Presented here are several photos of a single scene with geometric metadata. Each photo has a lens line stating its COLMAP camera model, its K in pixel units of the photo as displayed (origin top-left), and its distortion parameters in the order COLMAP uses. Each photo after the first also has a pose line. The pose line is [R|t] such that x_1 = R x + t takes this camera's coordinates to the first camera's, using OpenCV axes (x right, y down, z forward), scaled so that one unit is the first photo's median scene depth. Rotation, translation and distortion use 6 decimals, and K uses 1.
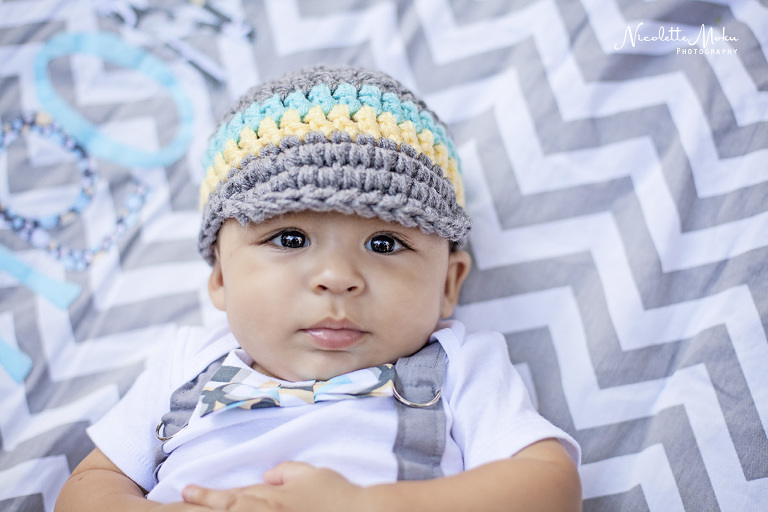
lens RADIAL K [[1119.7, 0, 384.0], [0, 1119.7, 256.0], [0, 0, 1]] dist [-0.025671, -0.020312]
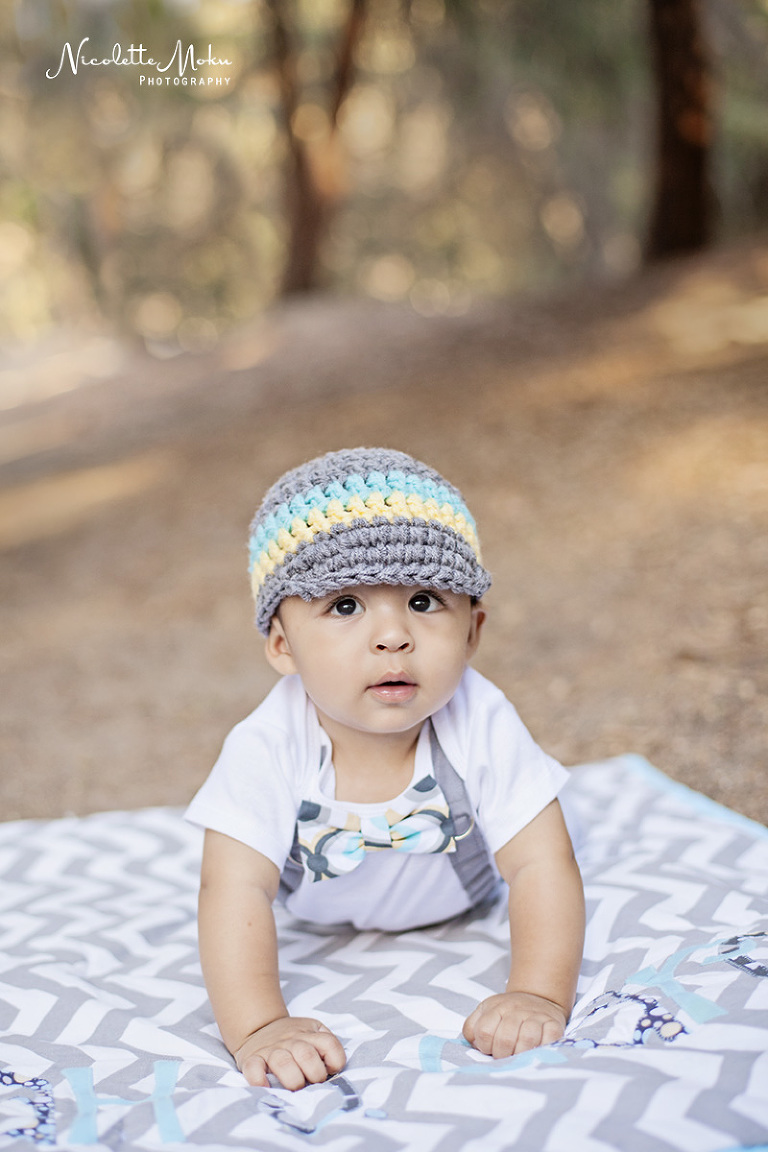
lens RADIAL K [[1679.5, 0, 384.0], [0, 1679.5, 576.0], [0, 0, 1]] dist [-0.025671, -0.020312]
pose [[0.994854, -0.091685, 0.043120, -0.117494], [0.092045, 0.995734, -0.006445, -0.034800], [-0.042346, 0.010381, 0.999049, -0.805612]]
